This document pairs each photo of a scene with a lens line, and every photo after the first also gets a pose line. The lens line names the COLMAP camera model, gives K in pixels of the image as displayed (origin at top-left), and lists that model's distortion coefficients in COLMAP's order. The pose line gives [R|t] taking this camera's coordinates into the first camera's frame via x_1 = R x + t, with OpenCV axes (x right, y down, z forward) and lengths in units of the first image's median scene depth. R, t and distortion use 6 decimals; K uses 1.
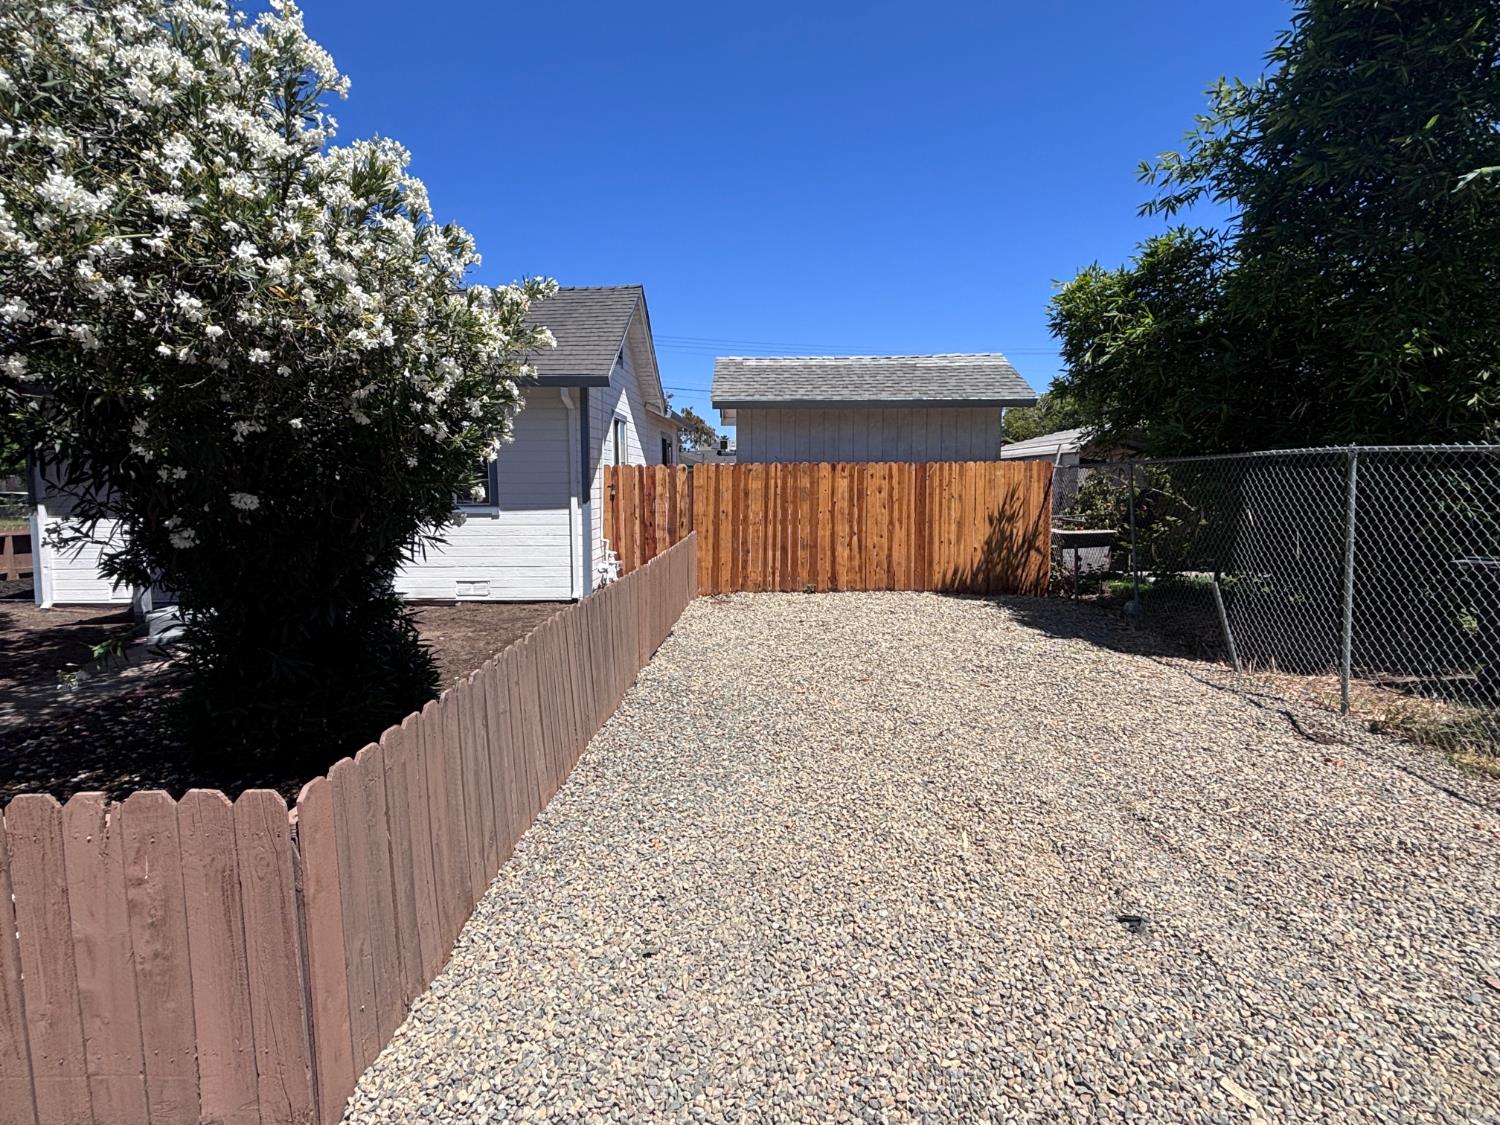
lens RADIAL K [[747.6, 0, 749.1], [0, 747.6, 558.6], [0, 0, 1]] dist [0.005695, -0.000146]
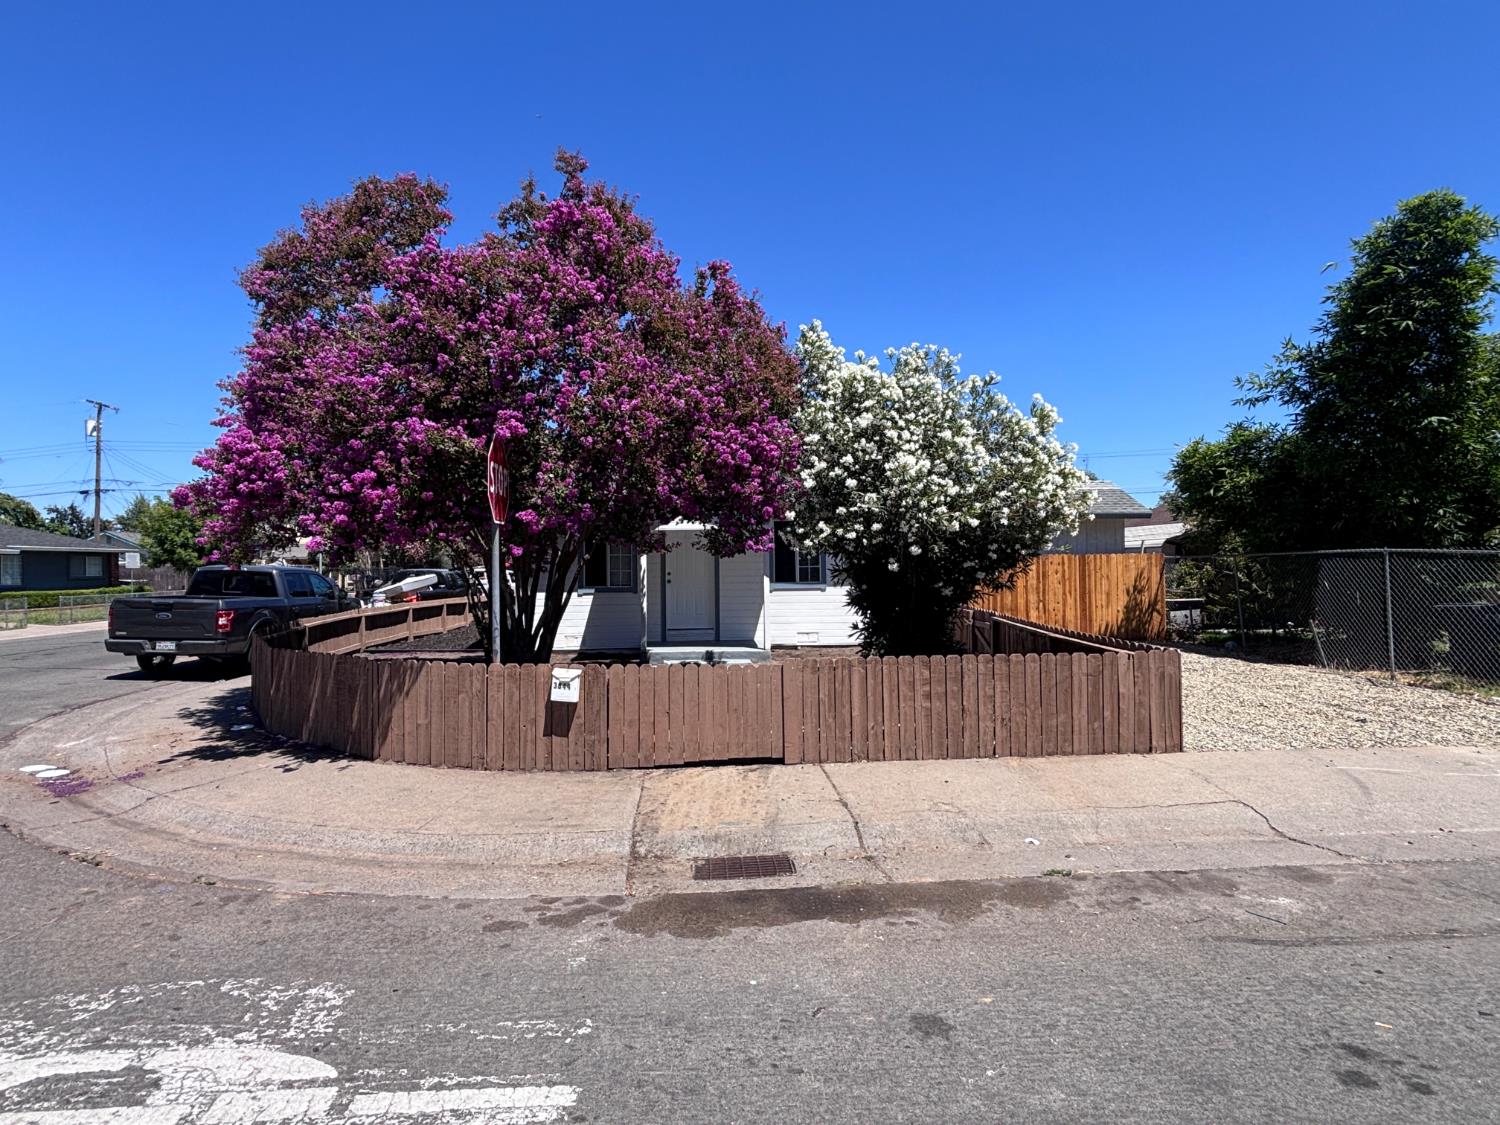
lens RADIAL K [[747.6, 0, 750.9], [0, 747.6, 564.6], [0, 0, 1]] dist [0.005695, -0.000146]
pose [[0.998694, -0.003266, 0.050983, -0.524220], [0.008717, 0.994214, -0.107059, 0.050209], [-0.050339, 0.107364, 0.992945, -0.482237]]
